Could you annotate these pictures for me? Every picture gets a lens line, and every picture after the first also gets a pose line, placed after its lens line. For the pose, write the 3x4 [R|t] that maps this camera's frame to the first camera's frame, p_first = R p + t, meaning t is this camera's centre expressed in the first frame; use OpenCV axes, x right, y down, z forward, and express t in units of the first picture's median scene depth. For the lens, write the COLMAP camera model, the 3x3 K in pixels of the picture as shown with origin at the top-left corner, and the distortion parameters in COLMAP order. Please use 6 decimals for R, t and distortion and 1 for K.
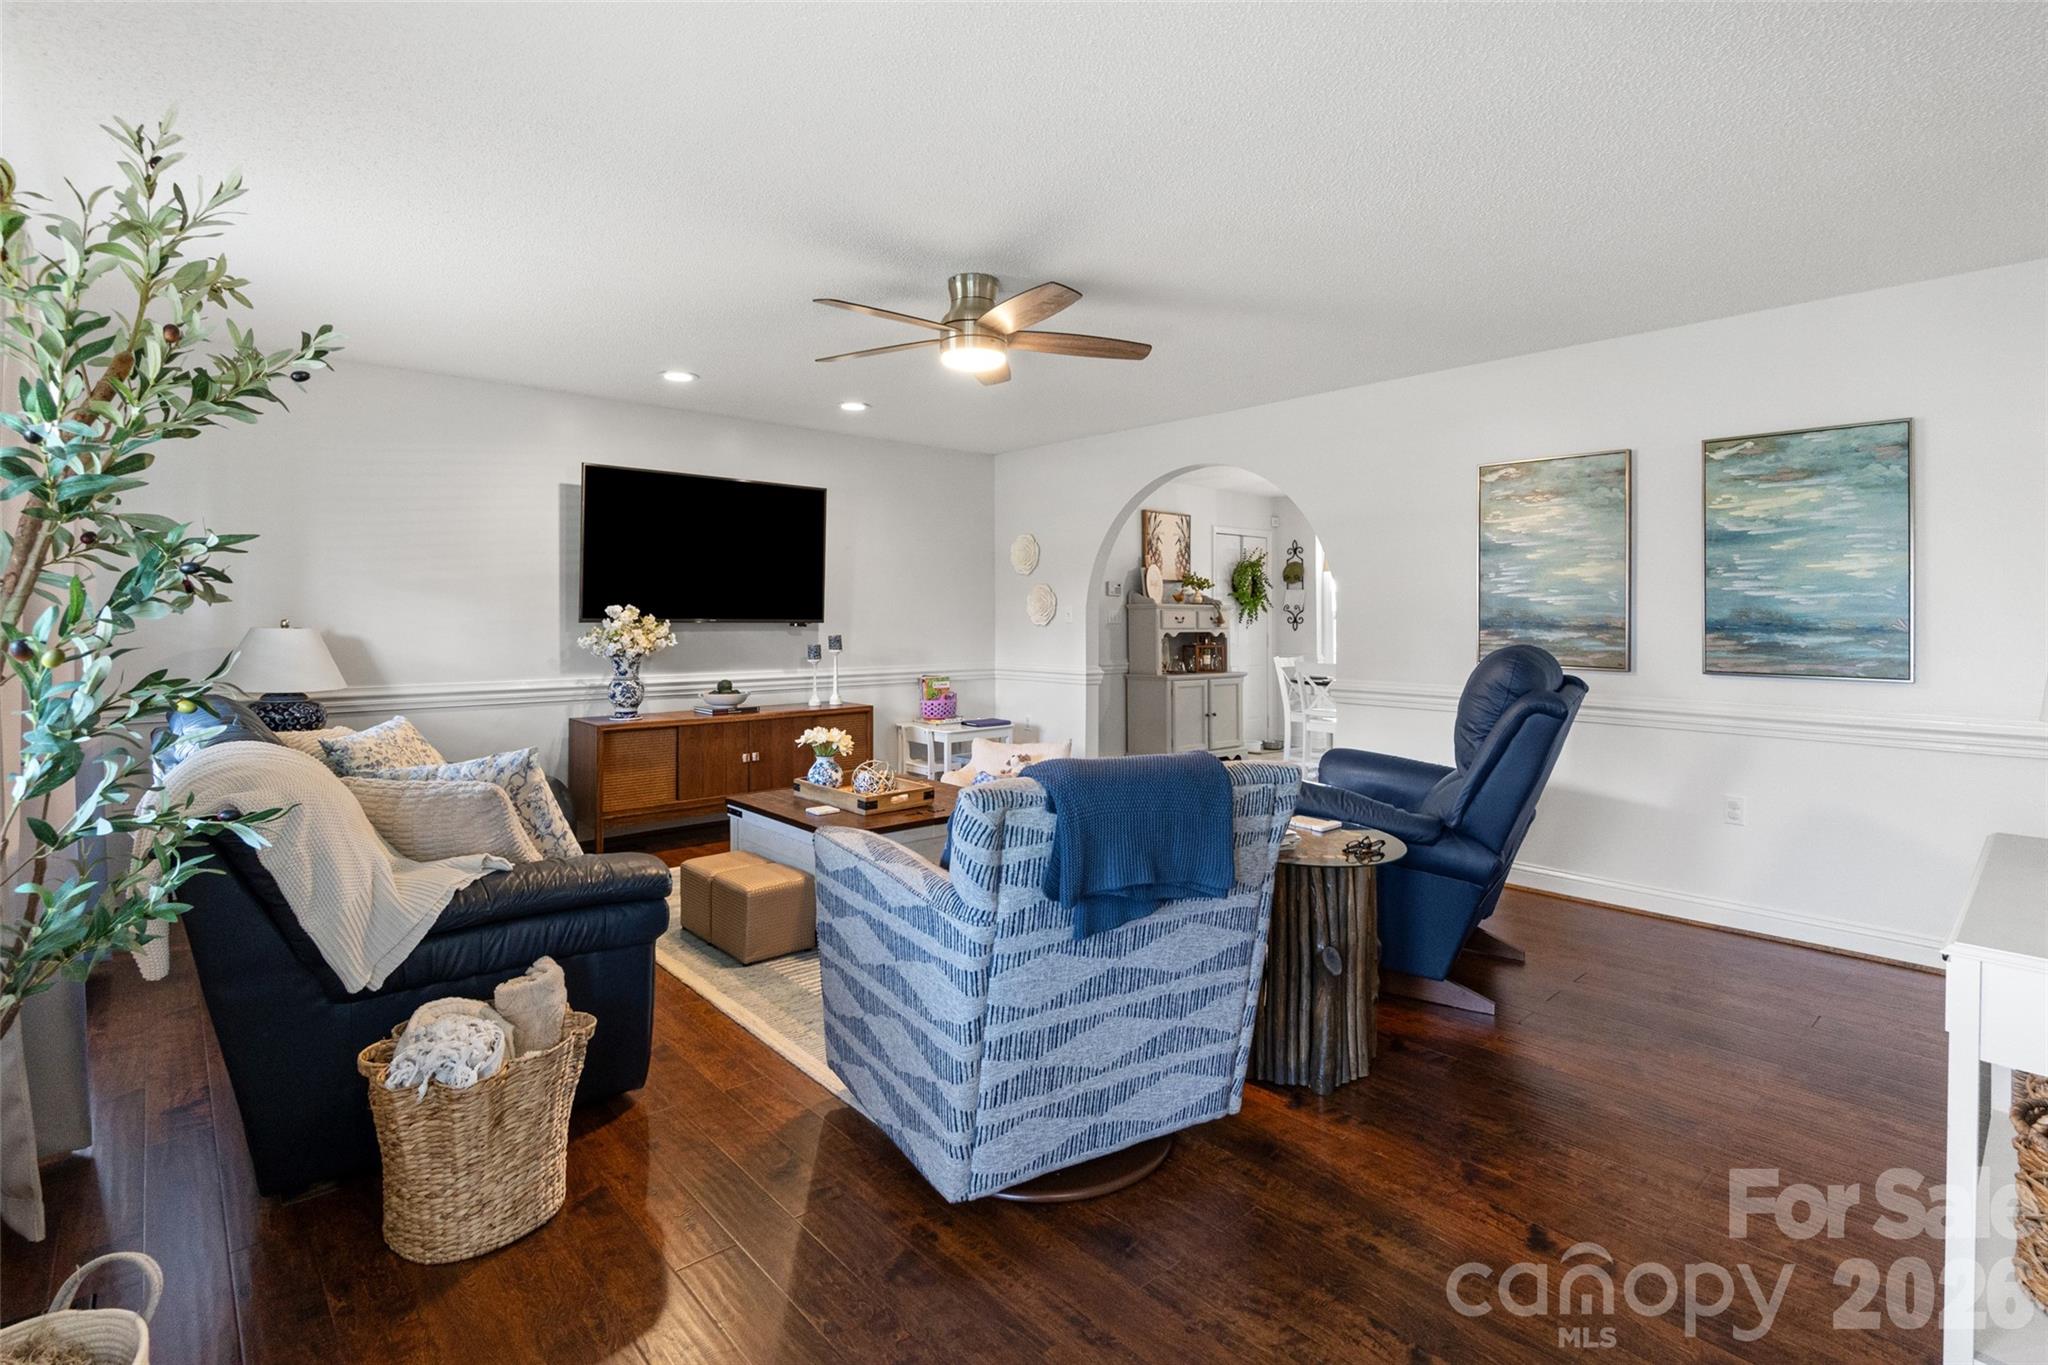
lens RADIAL K [[961.1, 0, 1034.9], [0, 961.1, 615.7], [0, 0, 1]] dist [-0.002789, -0.000724]
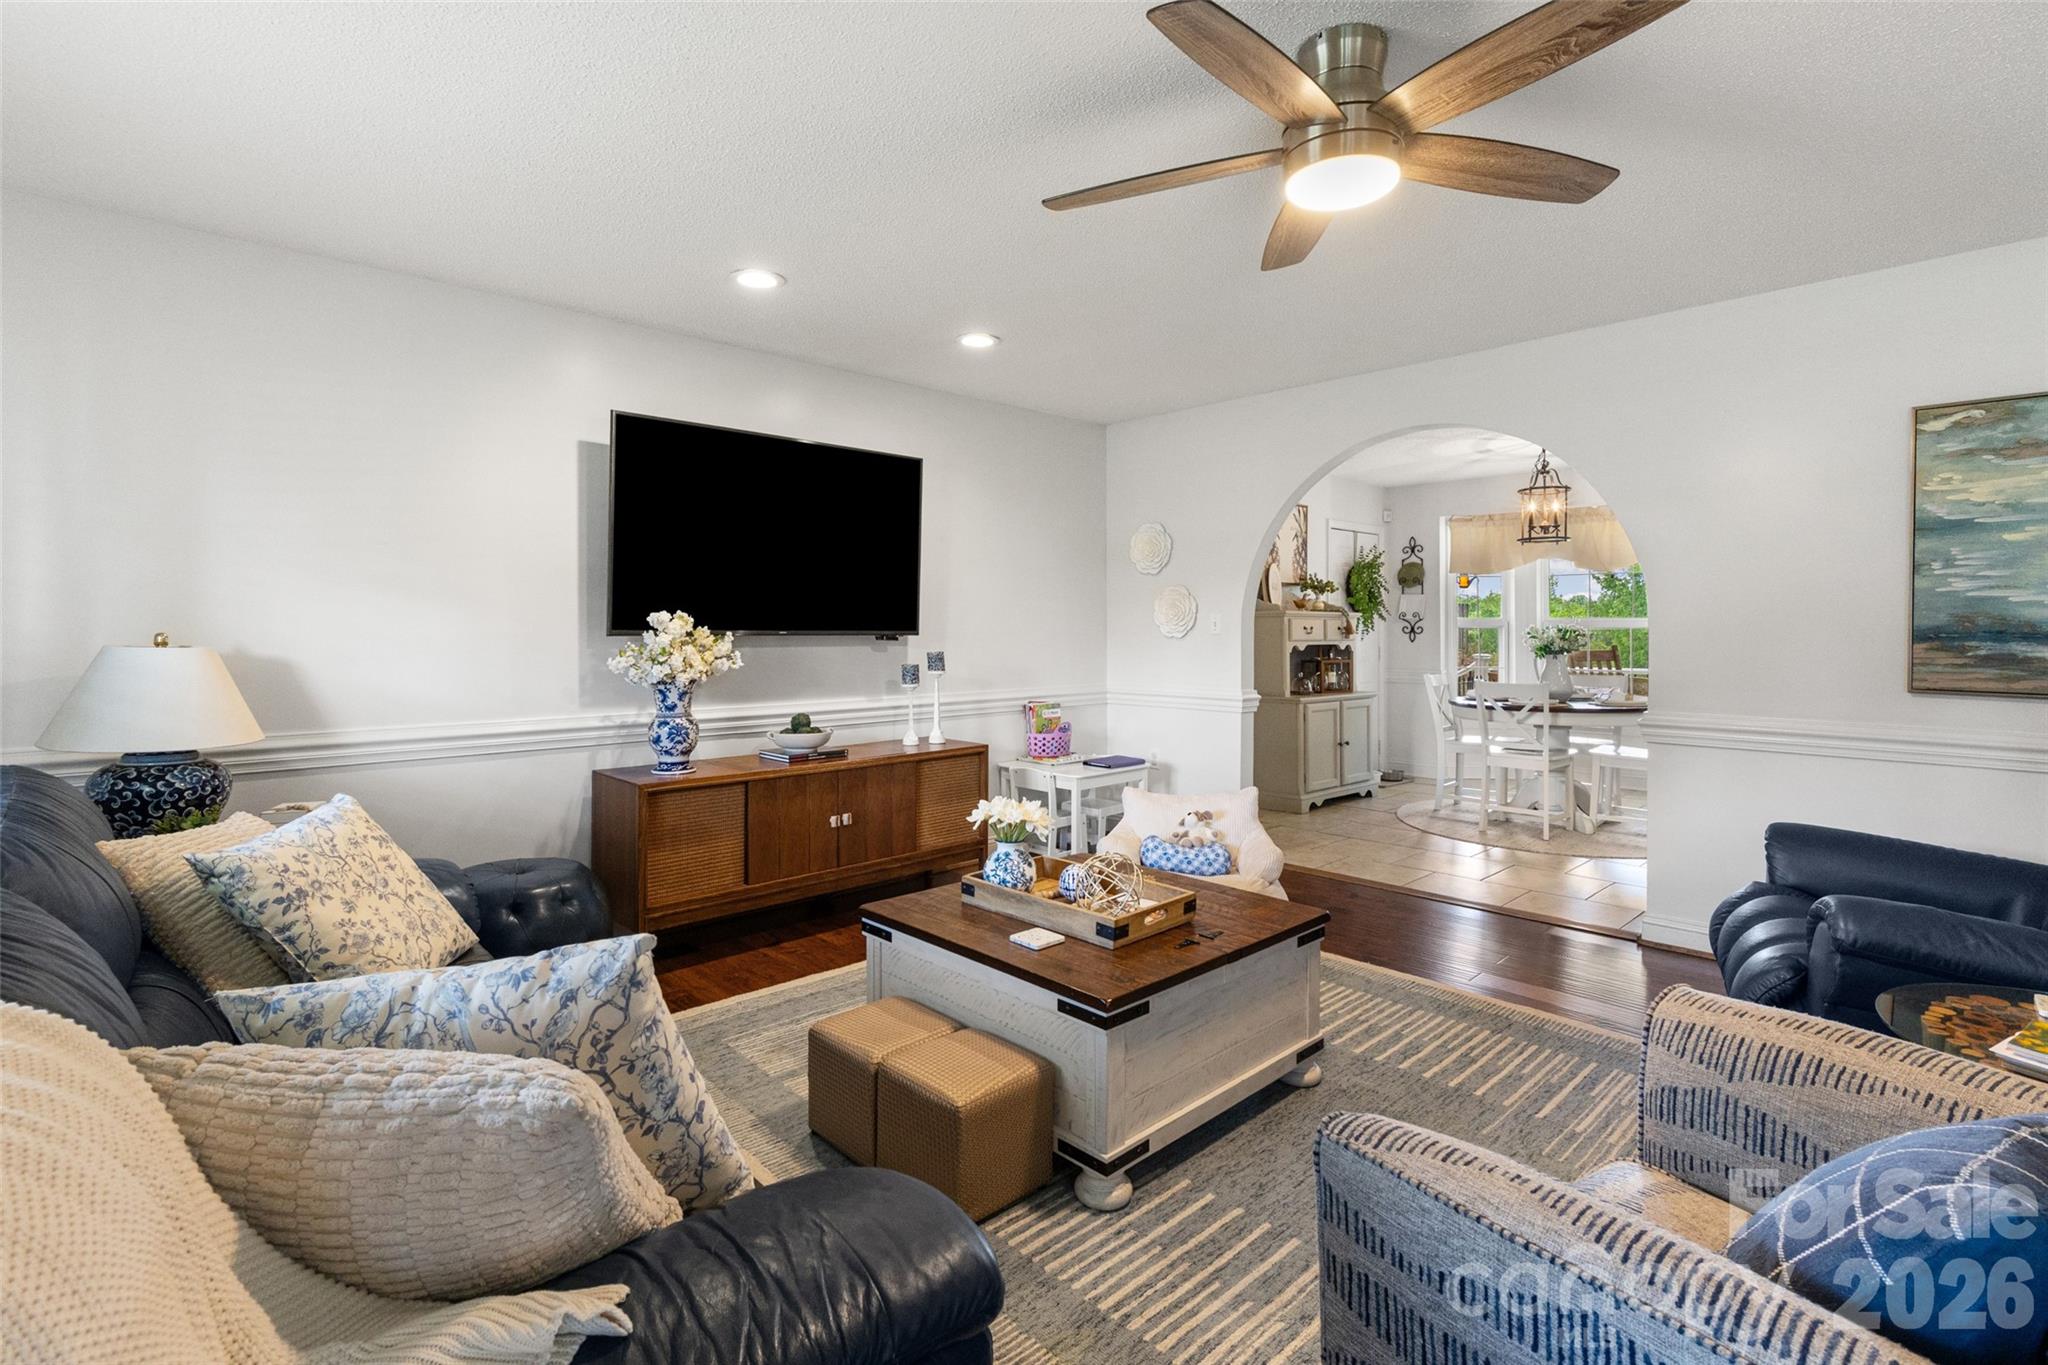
lens RADIAL K [[962.8, 0, 1026.2], [0, 962.8, 631.4], [0, 0, 1]] dist [0.002823, 0.000018]
pose [[0.999819, -0.002709, 0.018829, -0.173806], [0.002605, 0.999981, 0.005532, 0.000355], [-0.018843, -0.005482, 0.999807, 0.275198]]
